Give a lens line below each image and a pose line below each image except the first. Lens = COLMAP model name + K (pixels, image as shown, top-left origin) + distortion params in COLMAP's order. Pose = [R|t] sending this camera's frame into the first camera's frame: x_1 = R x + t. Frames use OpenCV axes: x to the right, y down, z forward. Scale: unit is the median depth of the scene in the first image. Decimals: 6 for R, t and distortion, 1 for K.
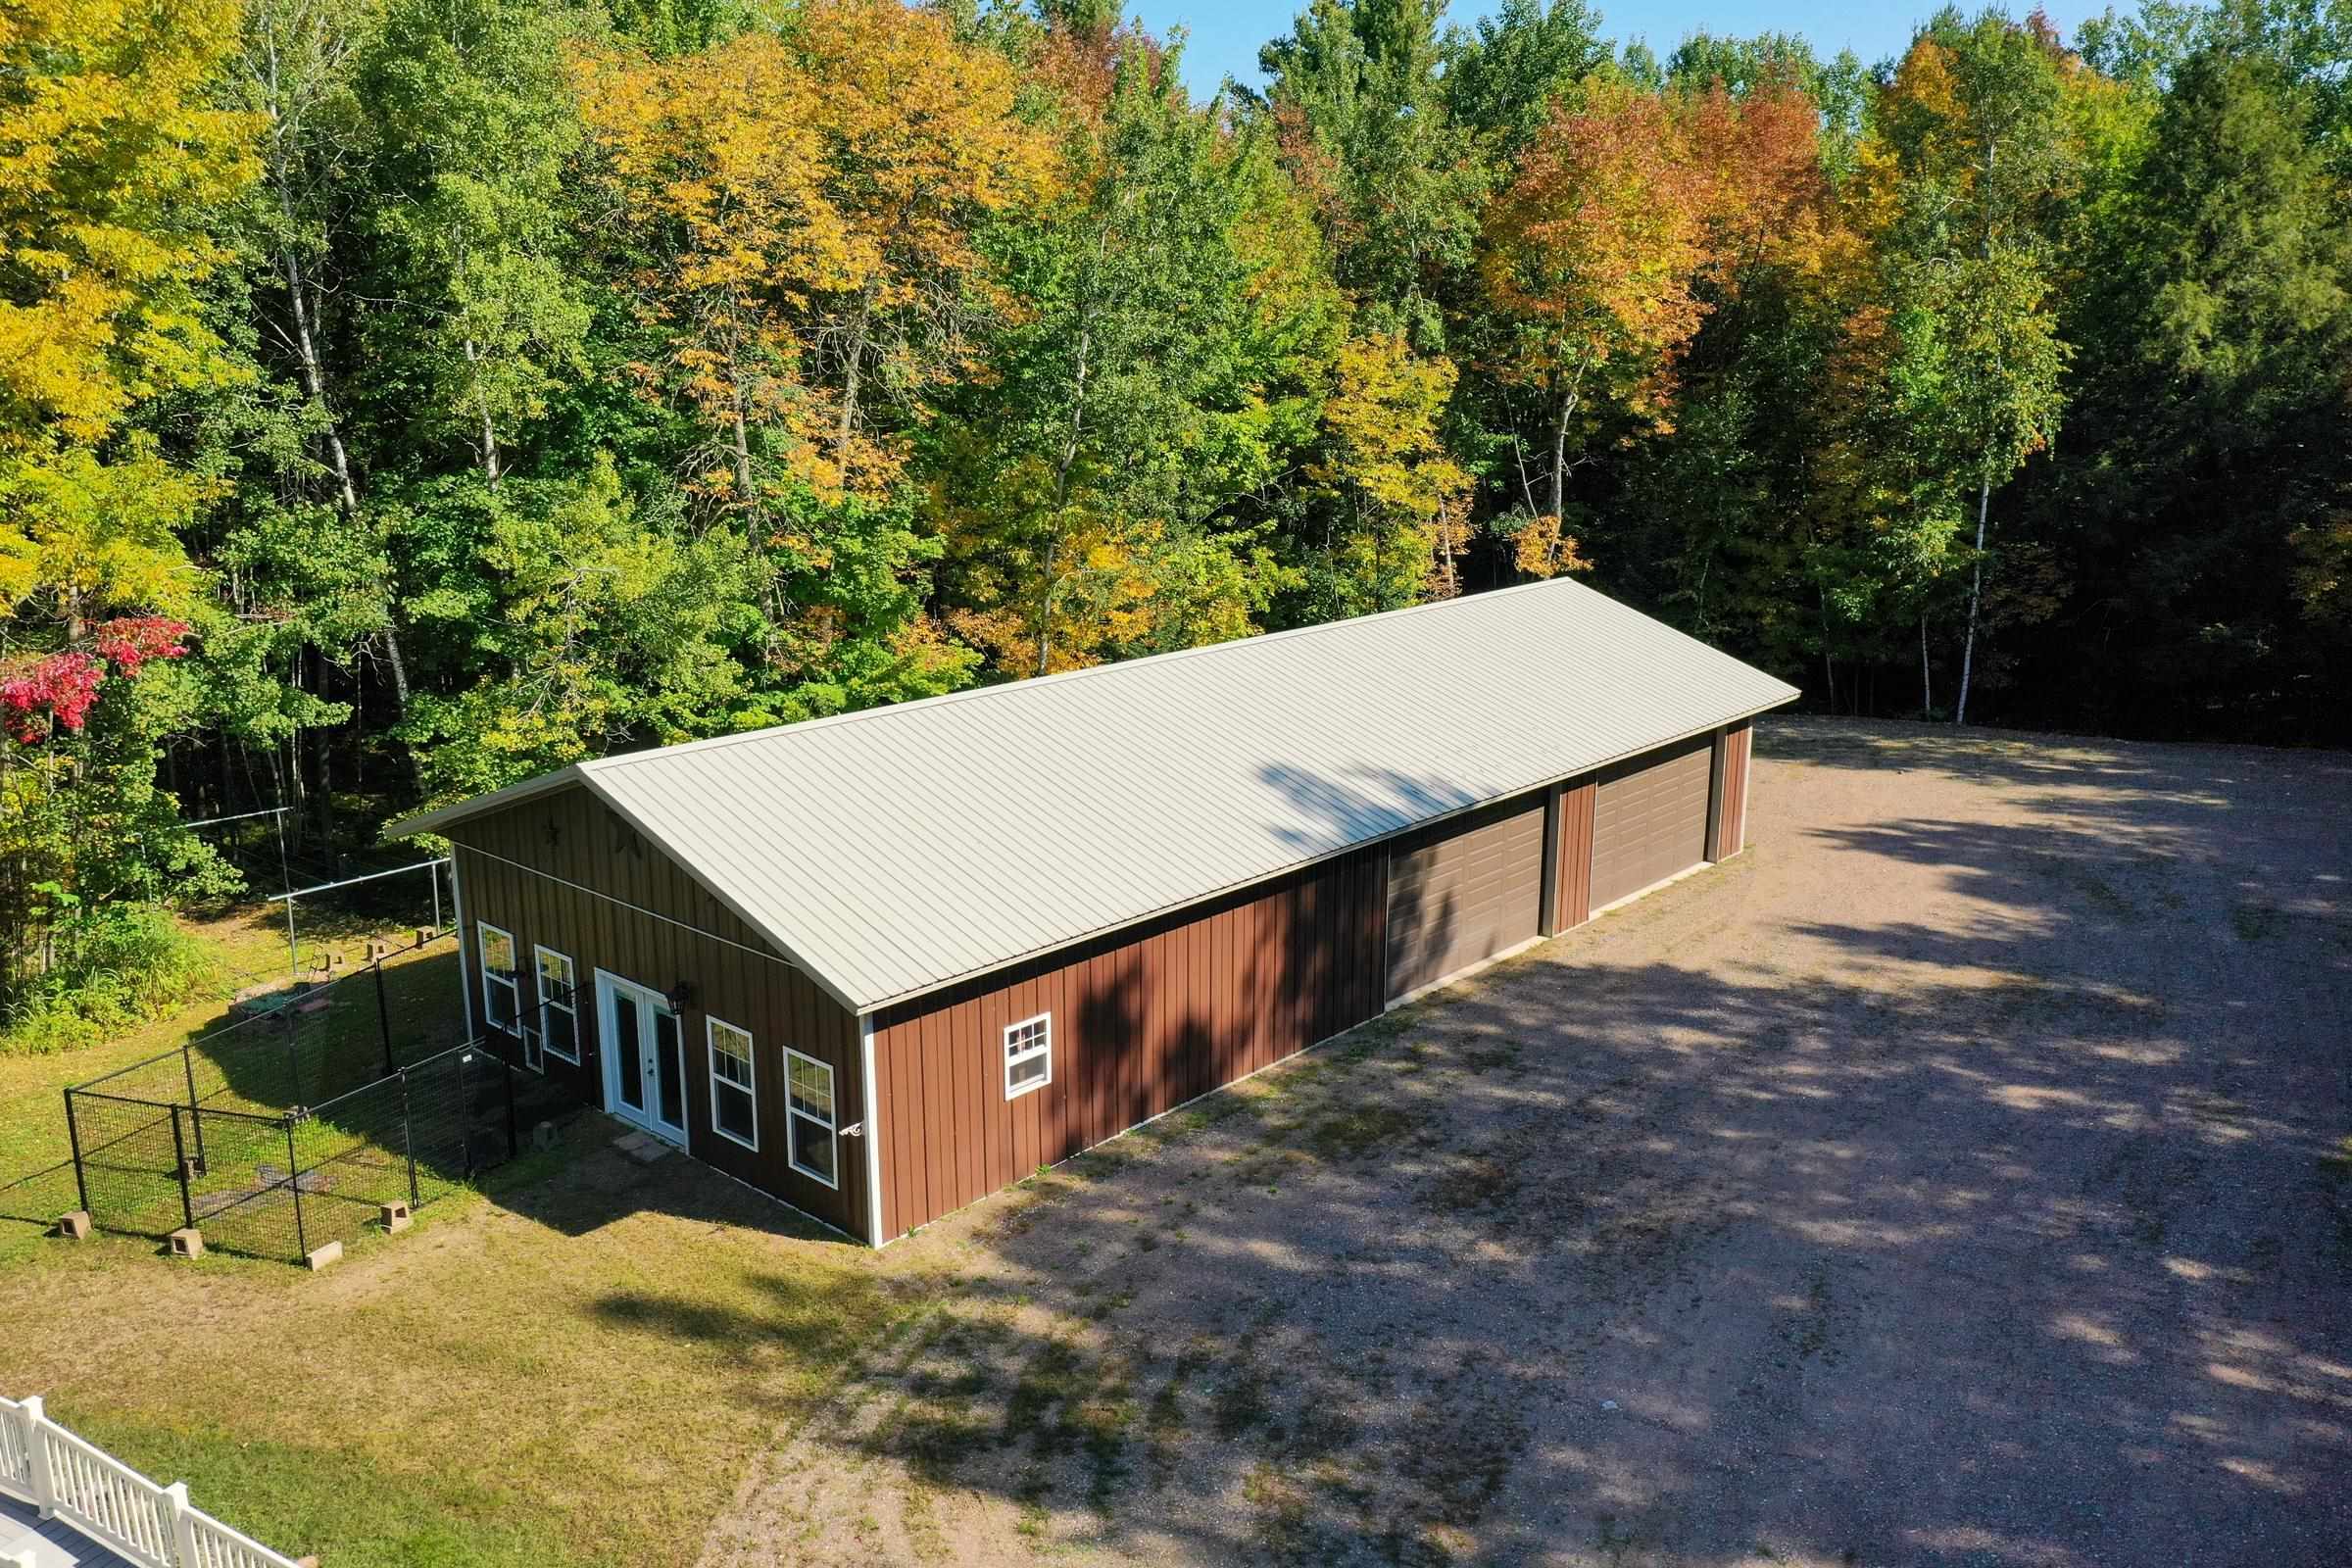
lens RADIAL K [[1861.1, 0, 1193.2], [0, 1861.1, 774.2], [0, 0, 1]] dist [0.011511, -0.002954]
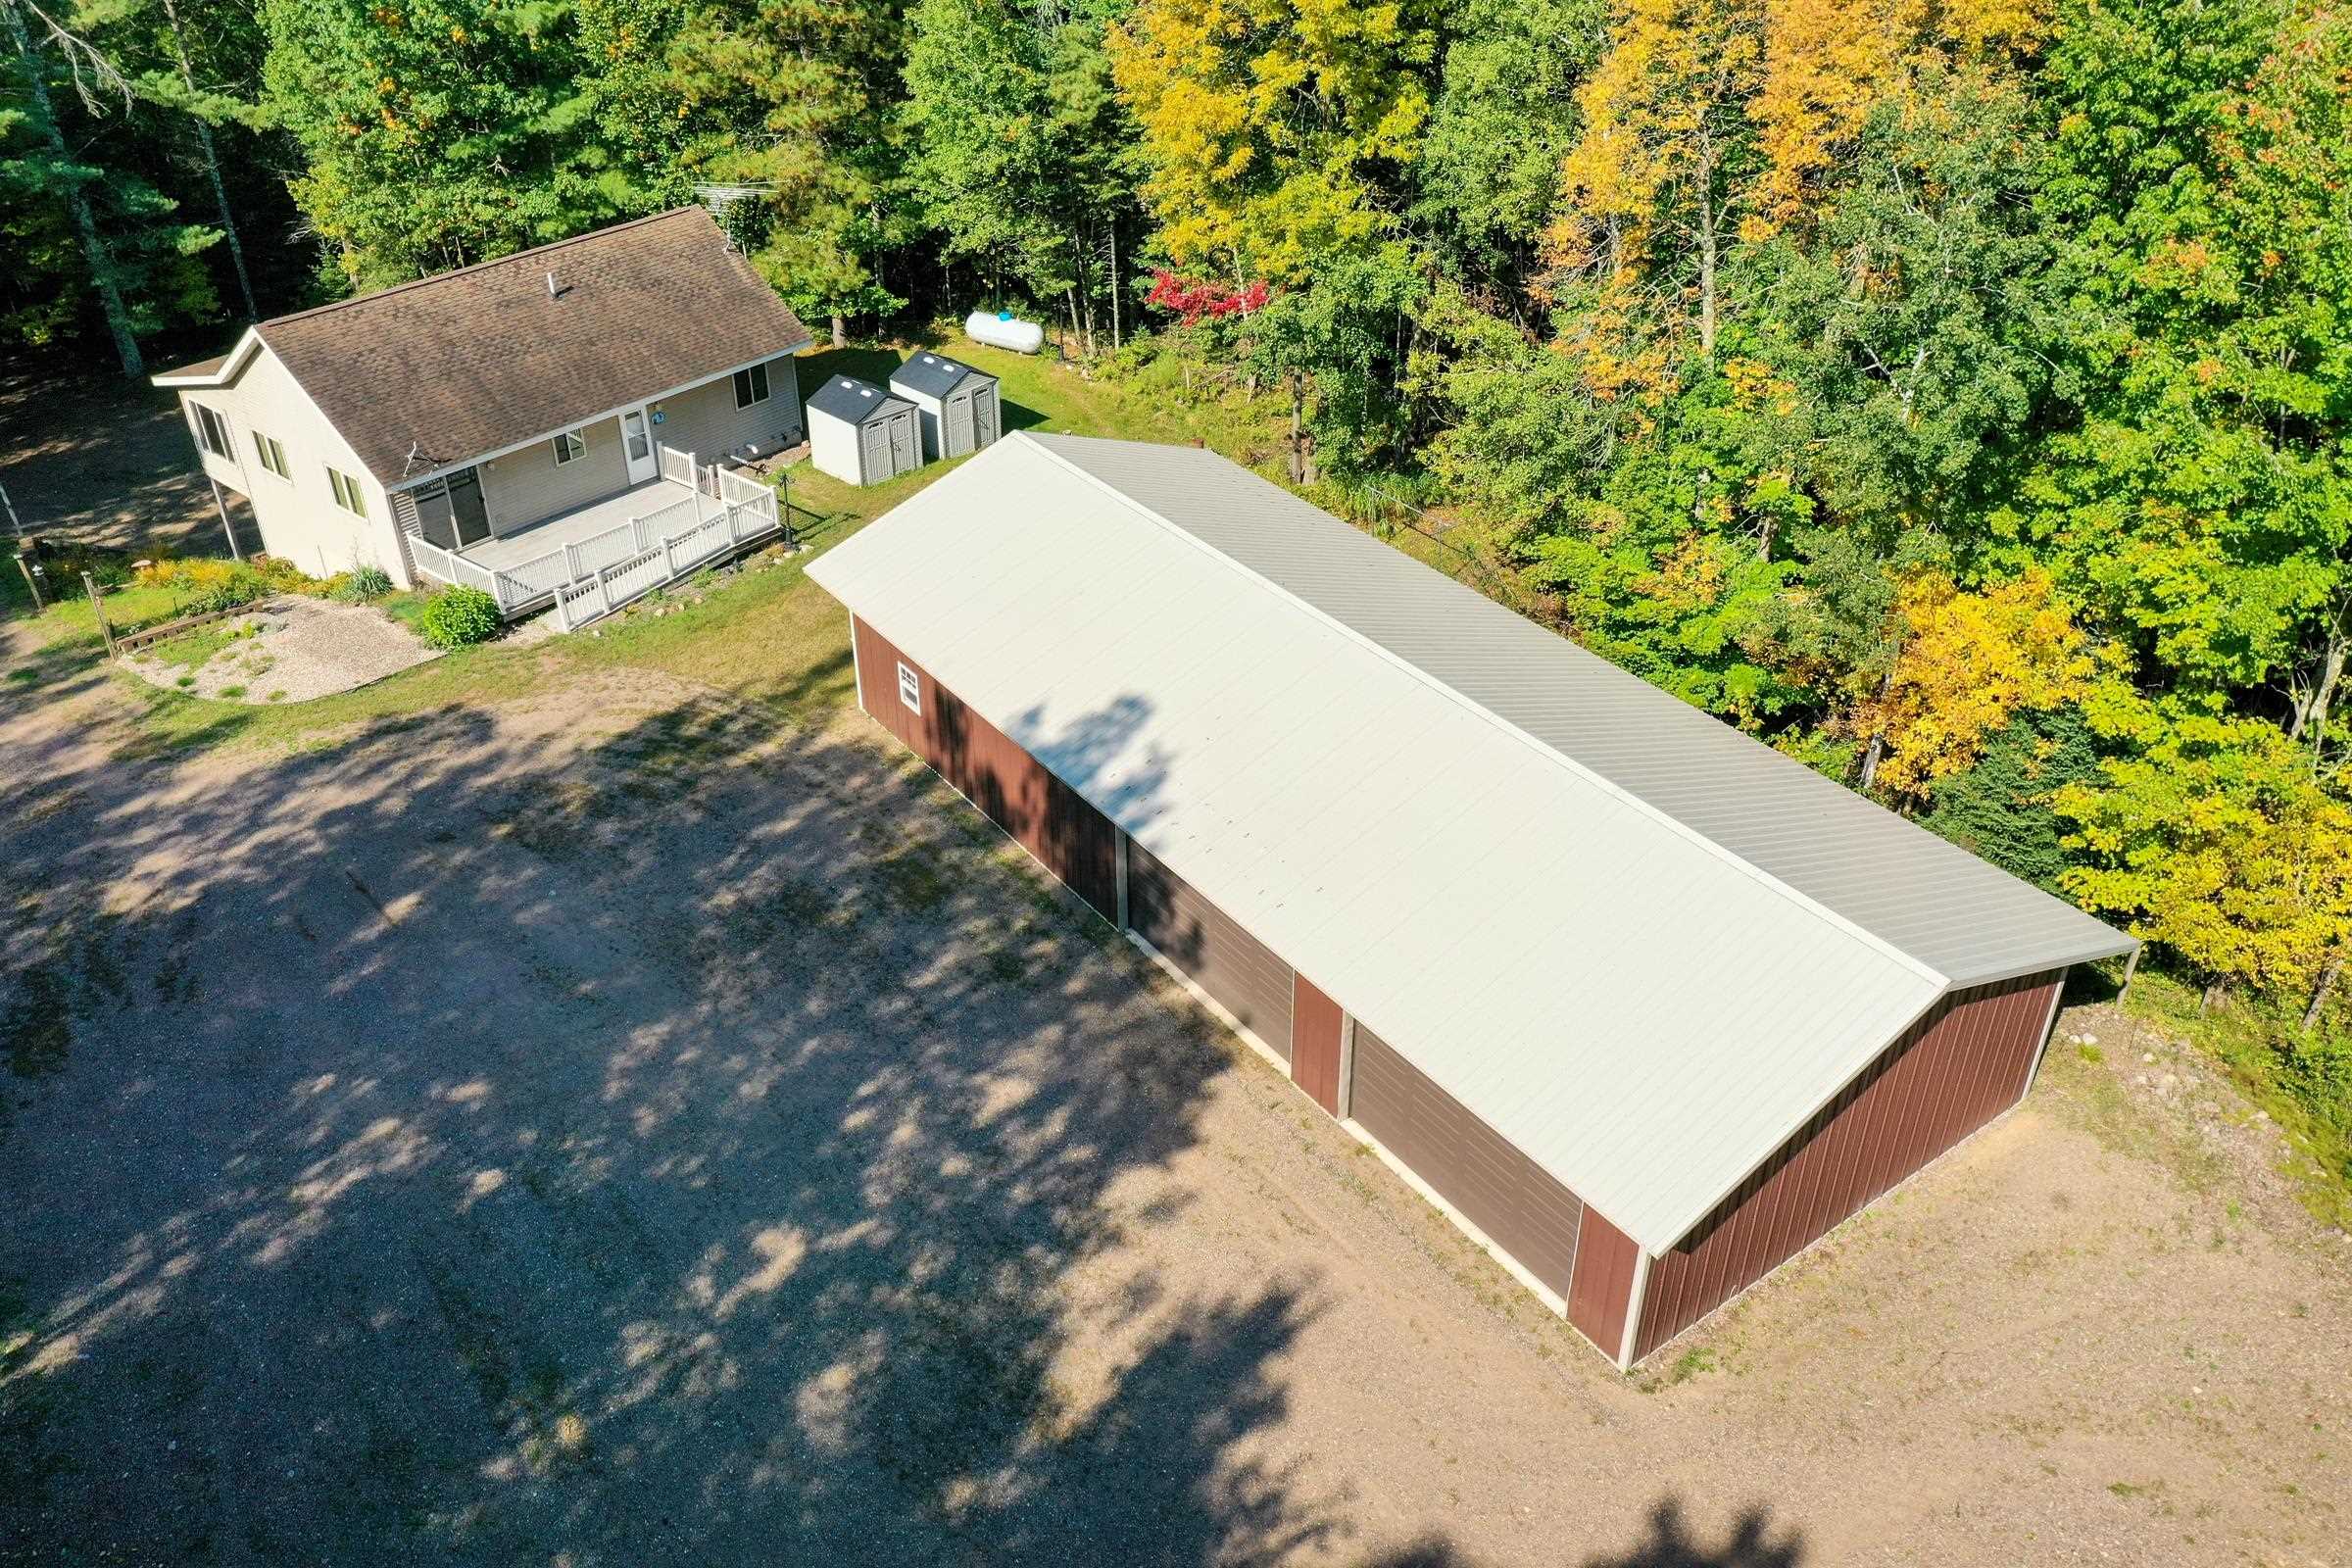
lens RADIAL K [[1861.1, 0, 1173.1], [0, 1861.1, 785.2], [0, 0, 1]] dist [0.011511, -0.002954]
pose [[-0.211847, 0.537009, -0.816542, 0.965922], [-0.230465, 0.784492, 0.575724, -0.605981], [0.949740, 0.310150, -0.042431, 1.004318]]
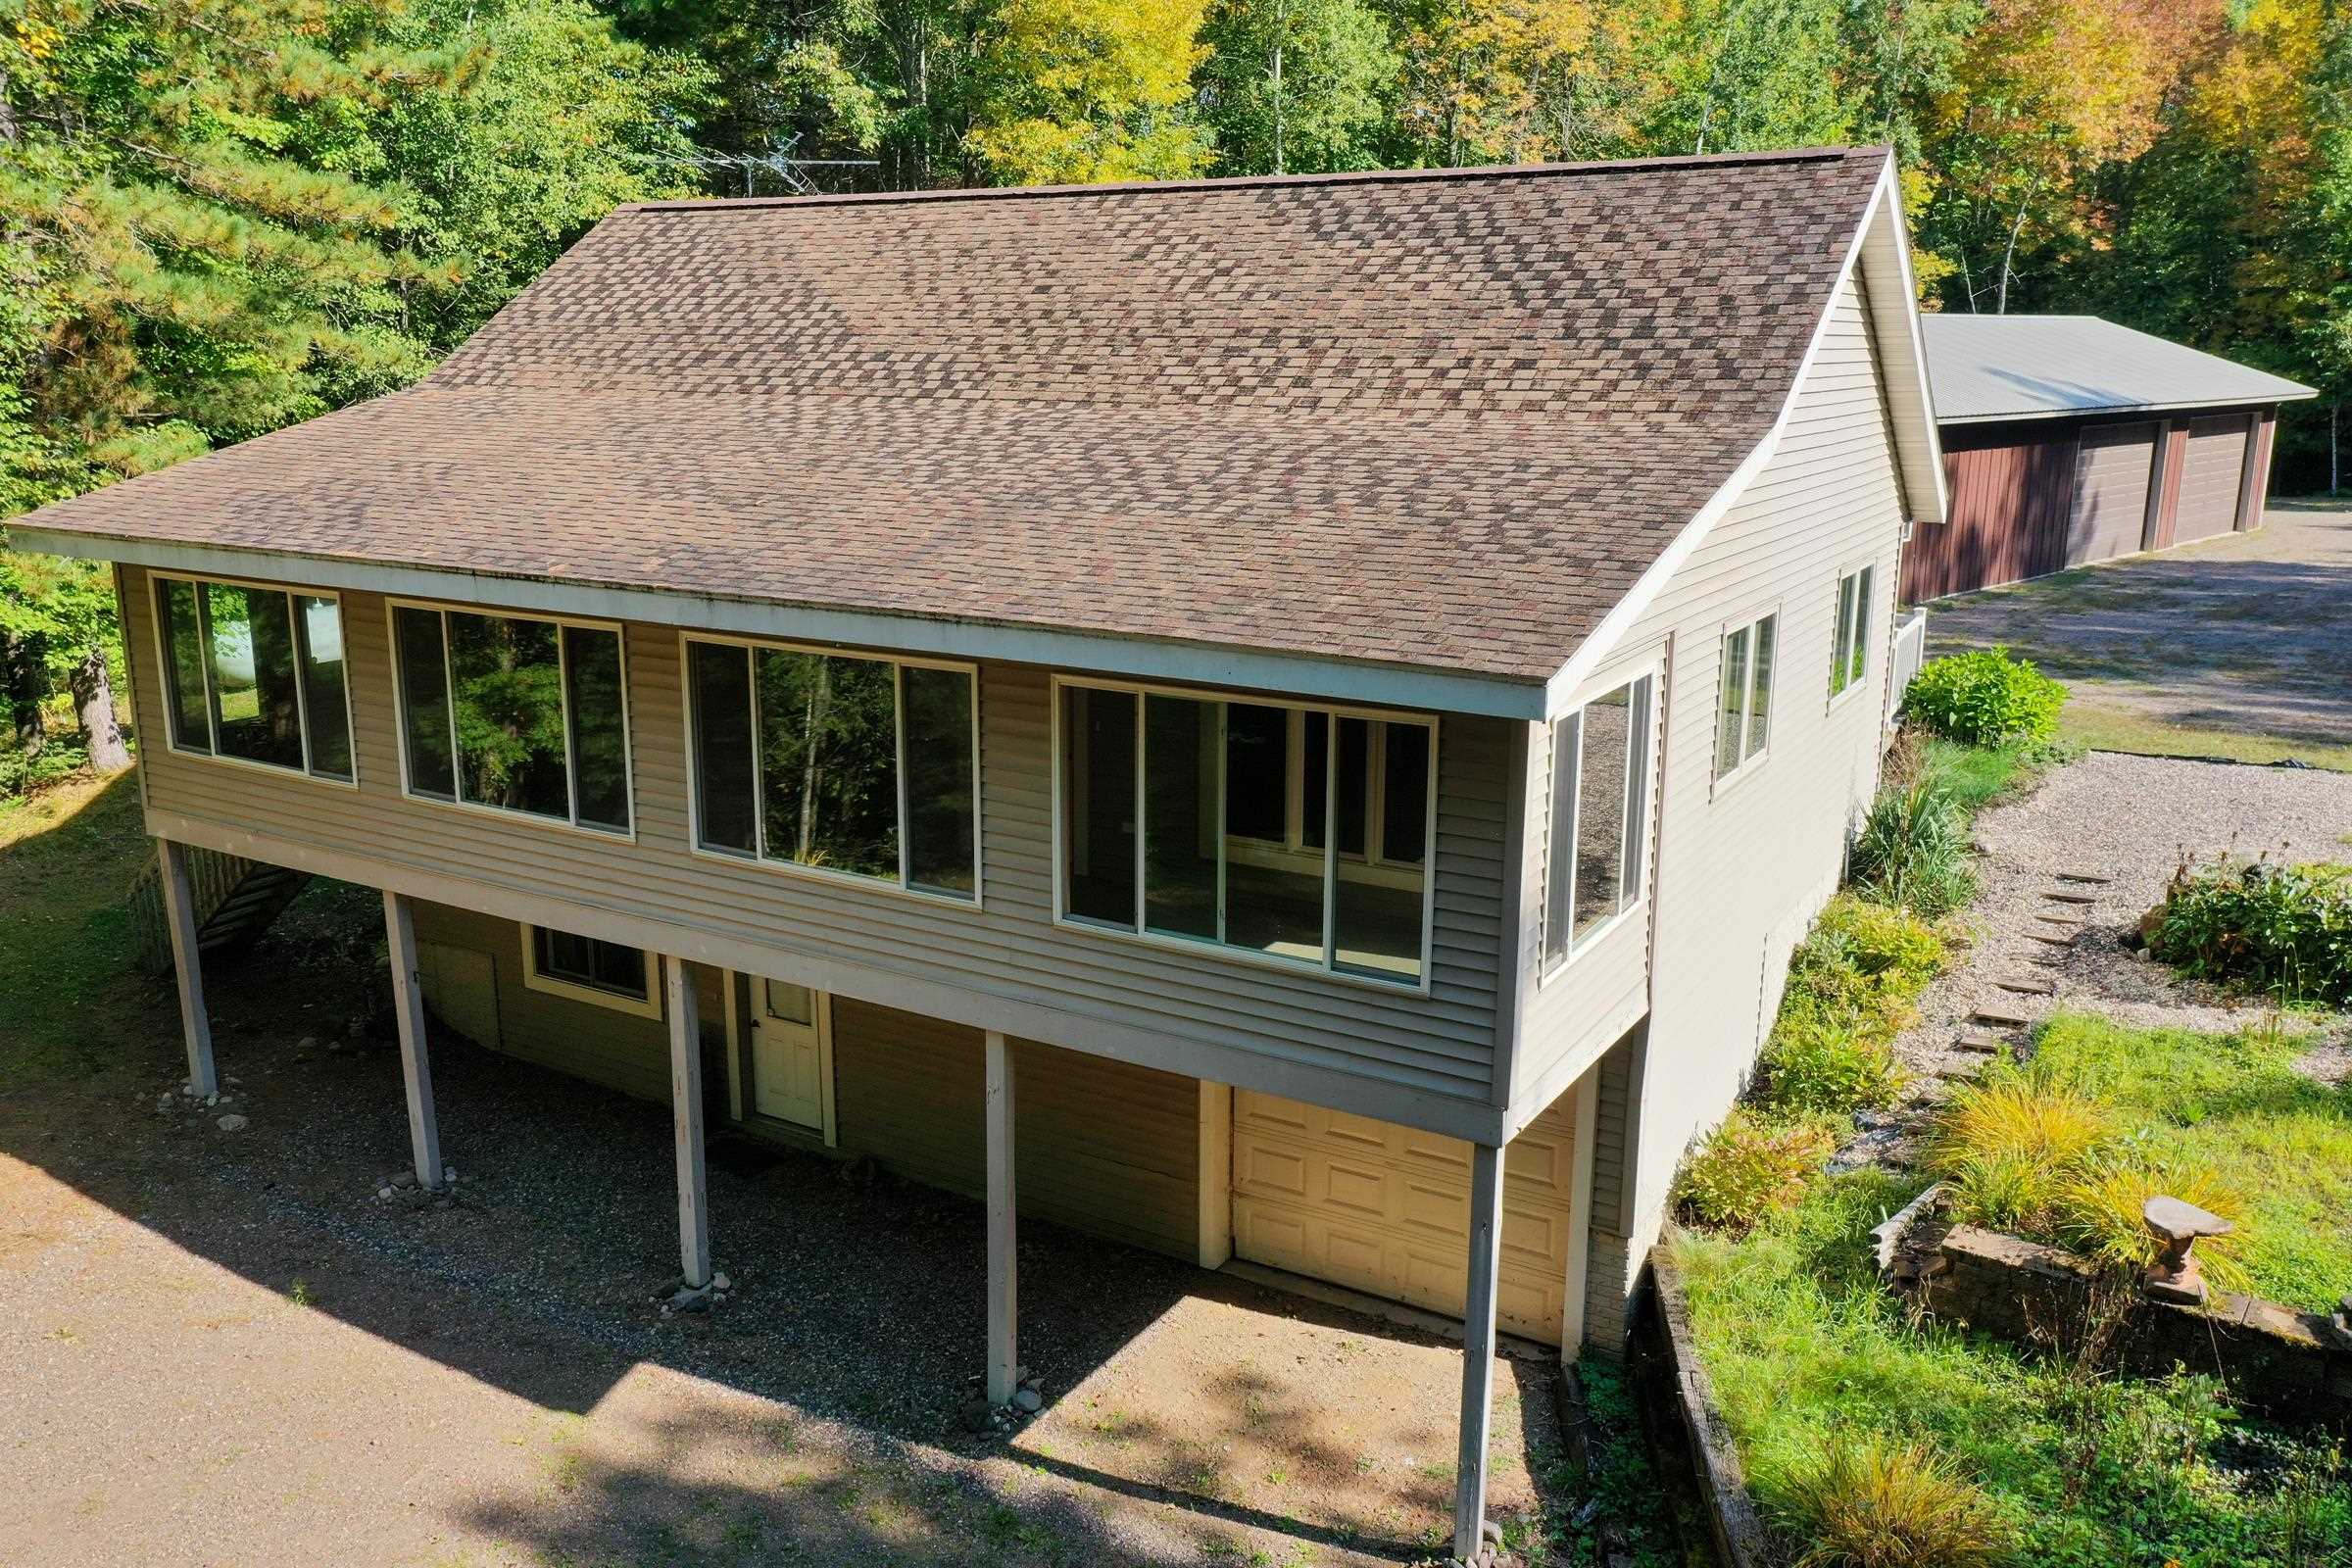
lens RADIAL K [[1861.1, 0, 1183.2], [0, 1861.1, 793.1], [0, 0, 1]] dist [0.011511, -0.002954]
pose [[0.998446, 0.014093, -0.053917, -0.405849], [-0.014773, 0.999816, -0.012222, 0.289918], [0.053735, 0.012999, 0.998471, -0.289564]]
